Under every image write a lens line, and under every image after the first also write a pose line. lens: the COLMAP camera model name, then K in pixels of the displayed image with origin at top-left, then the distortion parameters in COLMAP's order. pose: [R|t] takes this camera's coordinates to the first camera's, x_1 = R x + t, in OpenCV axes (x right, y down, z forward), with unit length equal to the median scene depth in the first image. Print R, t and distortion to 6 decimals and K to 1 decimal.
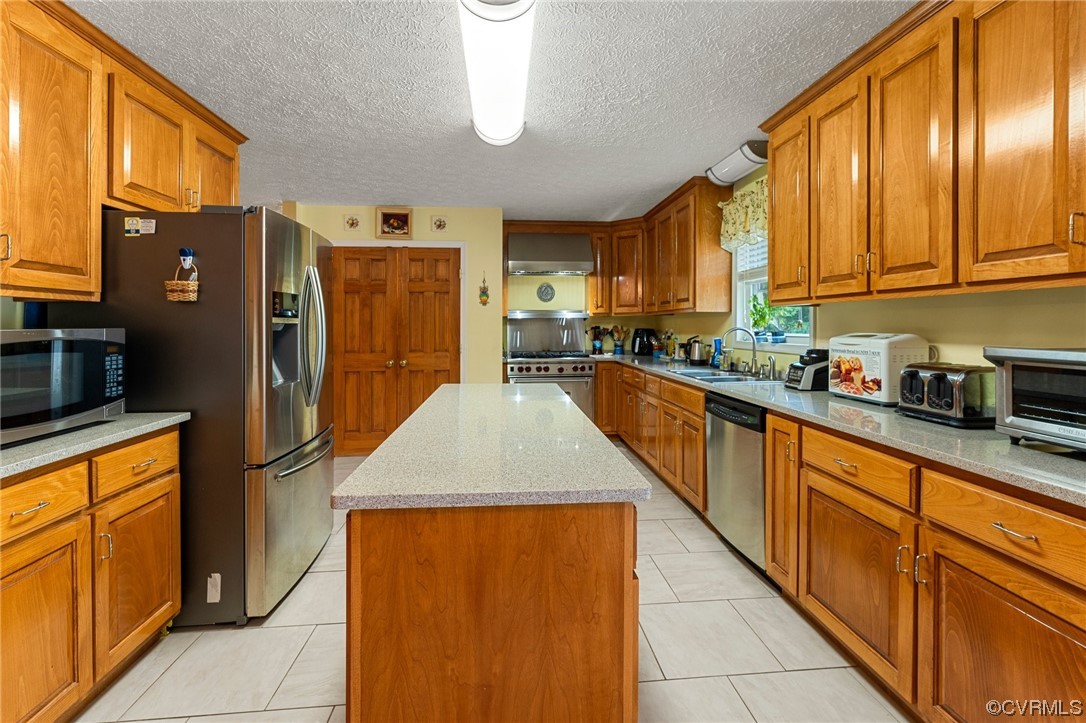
lens RADIAL K [[475.9, 0, 548.5], [0, 475.9, 326.5], [0, 0, 1]] dist [0.000365, -0.000076]
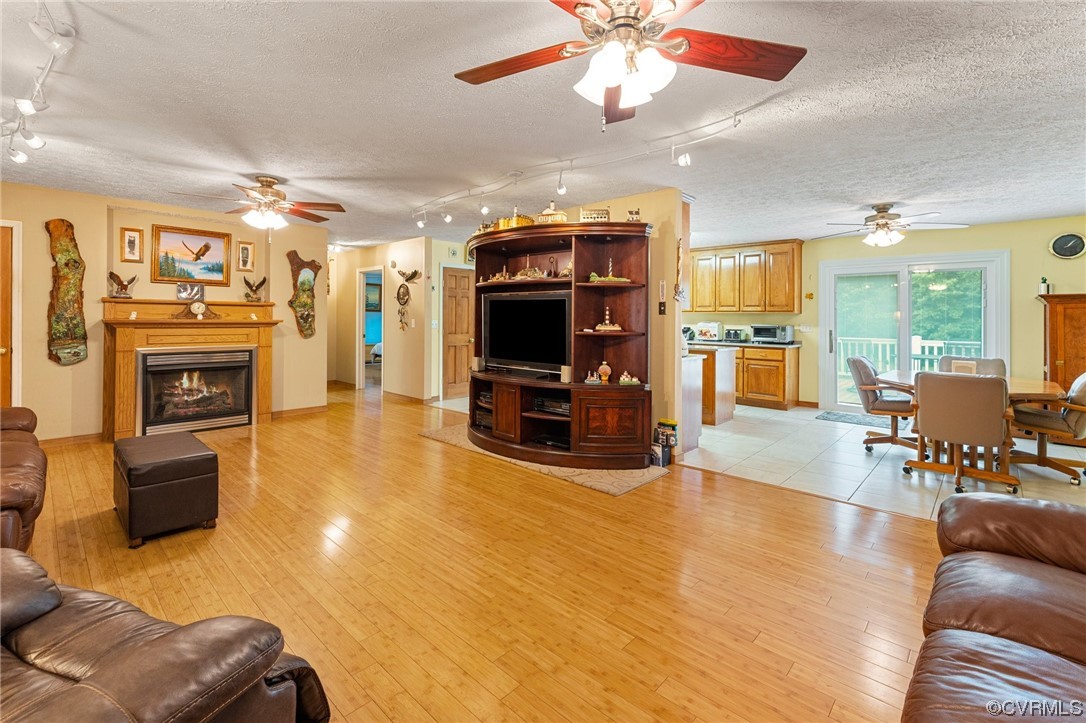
lens RADIAL K [[475.9, 0, 551.3], [0, 475.9, 320.0], [0, 0, 1]] dist [0.000365, -0.000076]
pose [[0.745071, 0.008283, 0.666934, -2.696486], [-0.009684, 0.999952, -0.001601, 0.017616], [-0.666915, -0.005266, 0.745115, -0.912271]]
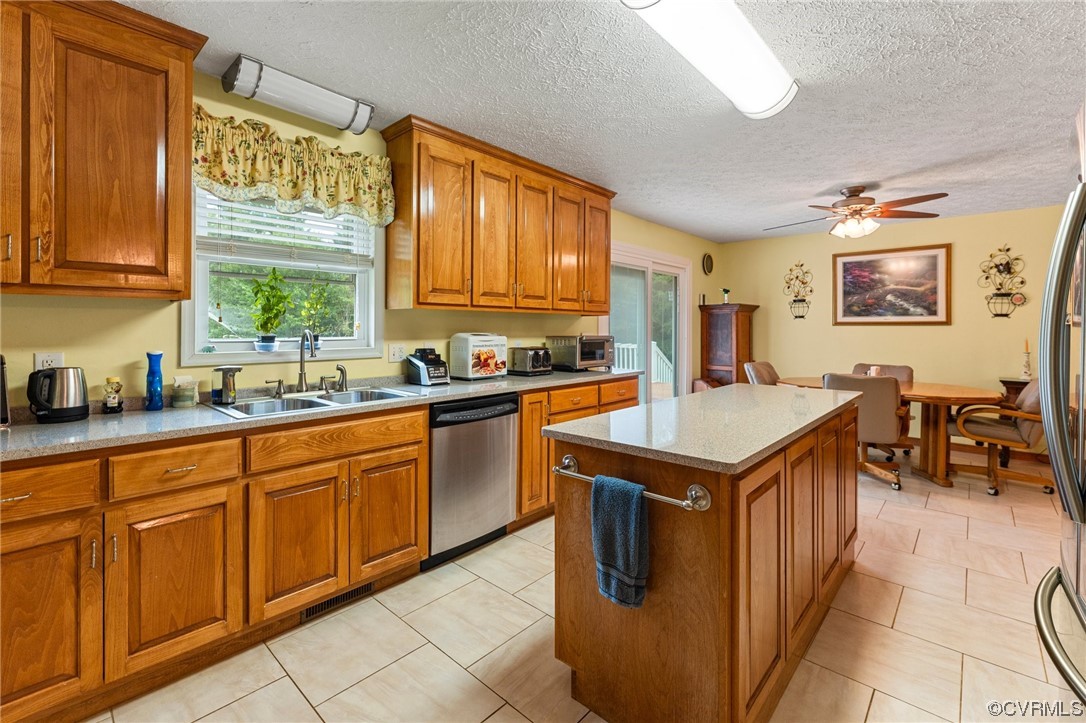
lens RADIAL K [[475.9, 0, 542.7], [0, 475.9, 329.2], [0, 0, 1]] dist [0.000365, -0.000076]
pose [[-0.668839, -0.009039, 0.743353, -0.569431], [-0.005302, 0.999959, 0.007388, -0.009260], [-0.743389, 0.001000, -0.668859, 1.905151]]
